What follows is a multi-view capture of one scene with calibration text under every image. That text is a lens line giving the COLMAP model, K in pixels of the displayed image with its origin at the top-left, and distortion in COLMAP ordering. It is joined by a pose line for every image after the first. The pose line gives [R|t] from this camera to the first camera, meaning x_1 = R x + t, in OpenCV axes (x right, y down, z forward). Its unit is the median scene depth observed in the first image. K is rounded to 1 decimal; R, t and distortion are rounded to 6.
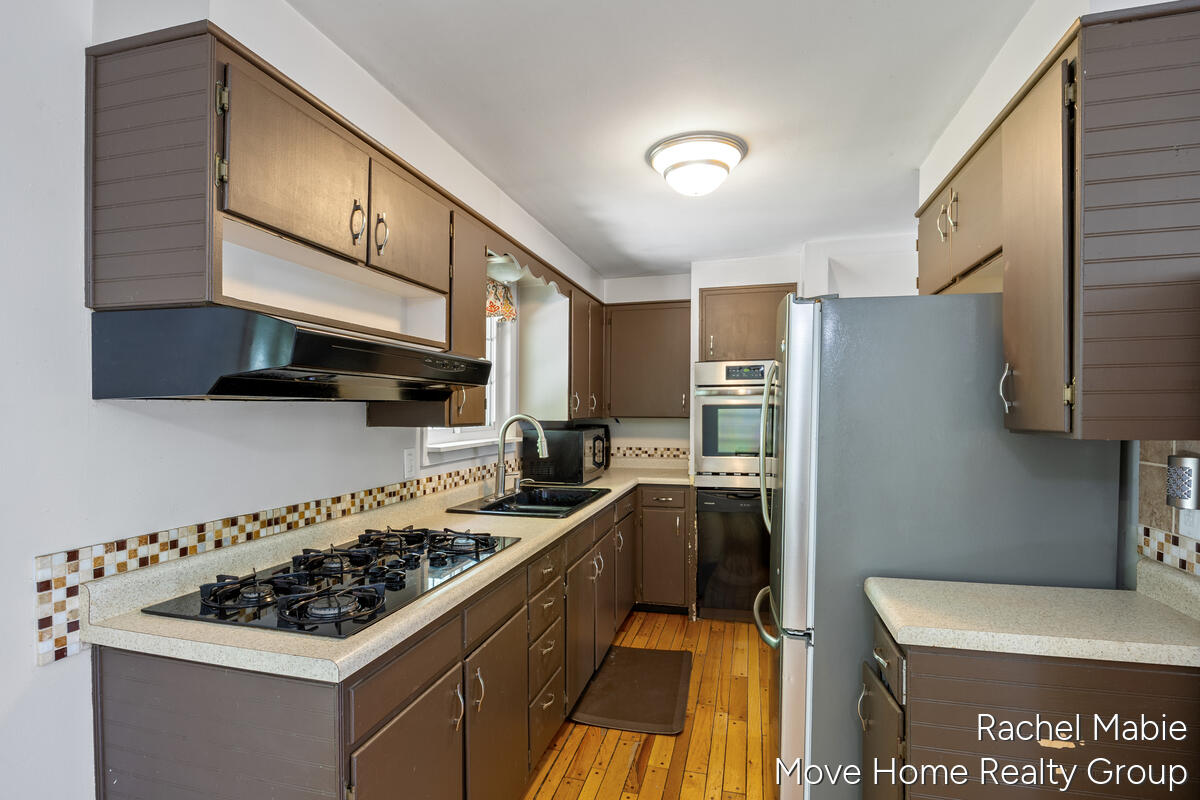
lens RADIAL K [[578.0, 0, 596.9], [0, 578.0, 426.1], [0, 0, 1]] dist [-0.010614, -0.000085]
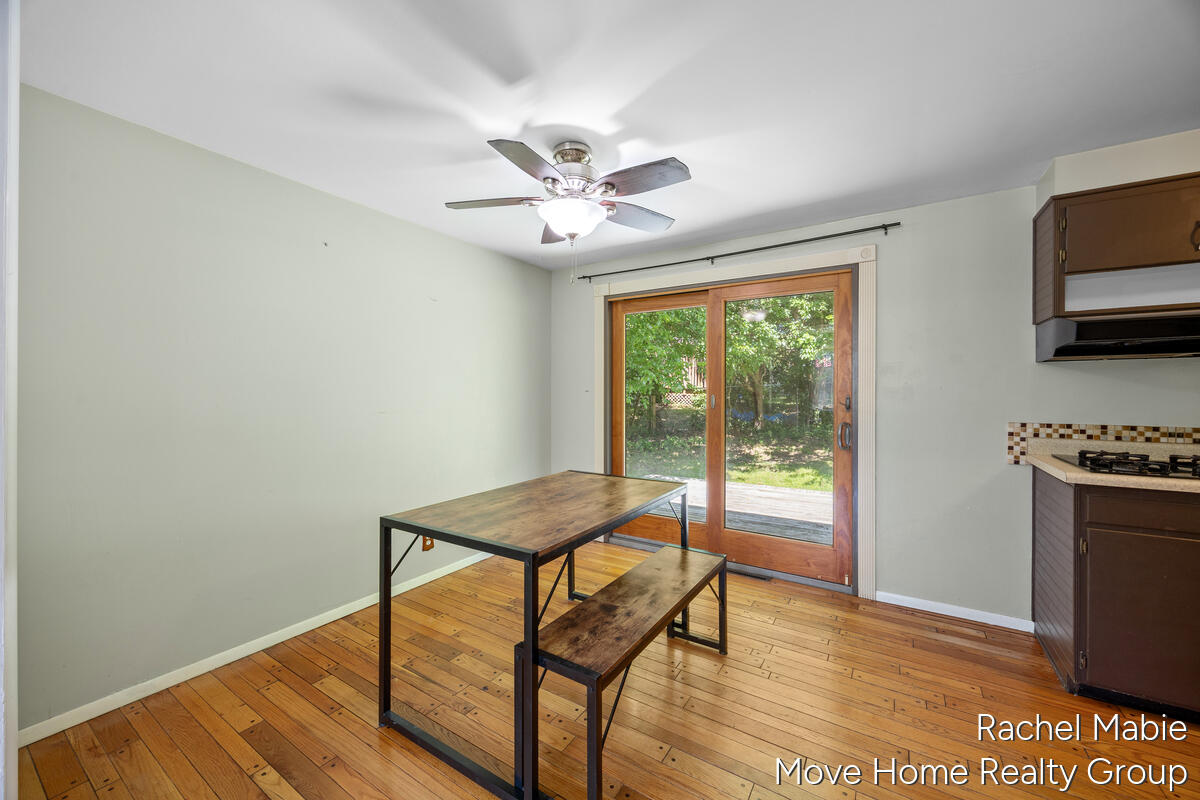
lens RADIAL K [[453.3, 0, 600.4], [0, 453.3, 396.2], [0, 0, 1]] dist [-0.001123, -0.000062]
pose [[-0.300469, 0.002233, -0.953789, 0.769004], [-0.027084, 0.999574, 0.010872, 0.063903], [0.953407, 0.029099, -0.300281, -0.089424]]
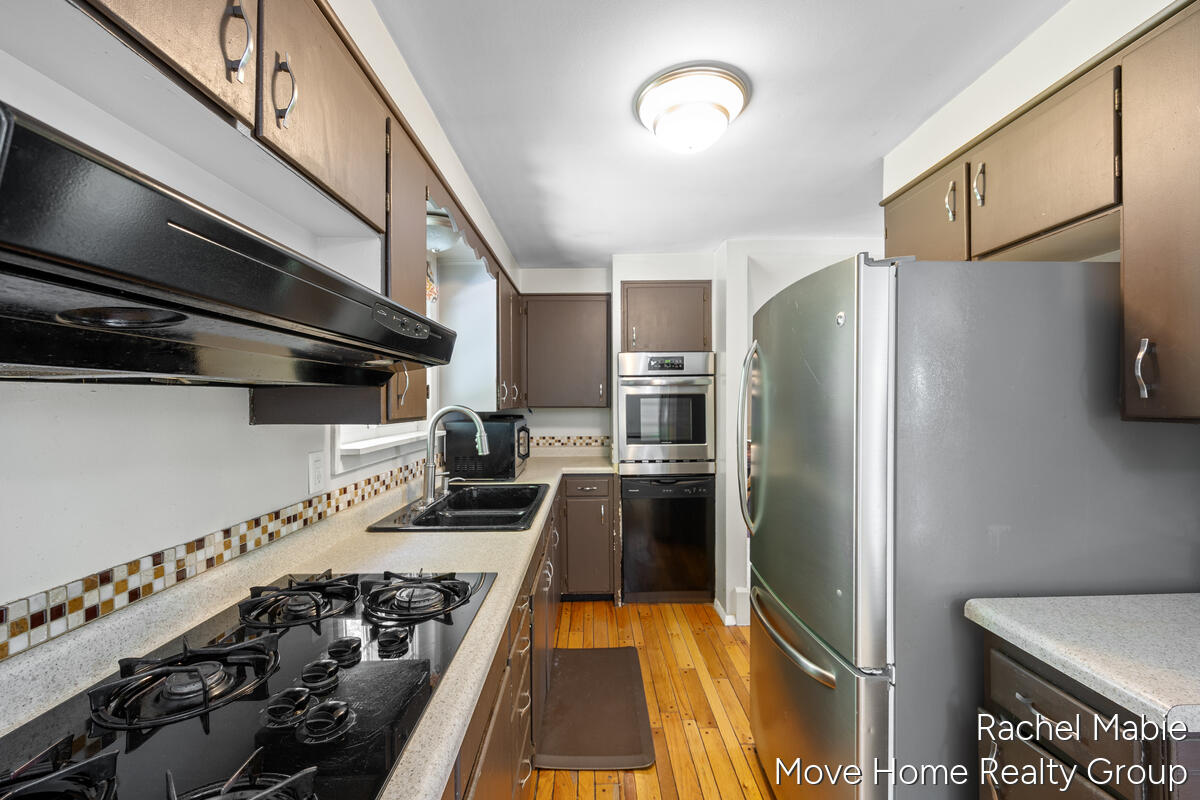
lens RADIAL K [[471.0, 0, 598.2], [0, 471.0, 410.0], [0, 0, 1]] dist [-0.001775, -0.000324]
pose [[0.962512, -0.010787, 0.271024, -0.141112], [0.013242, 0.999886, -0.007233, -0.006017], [-0.270916, 0.010550, 0.962545, 0.325999]]
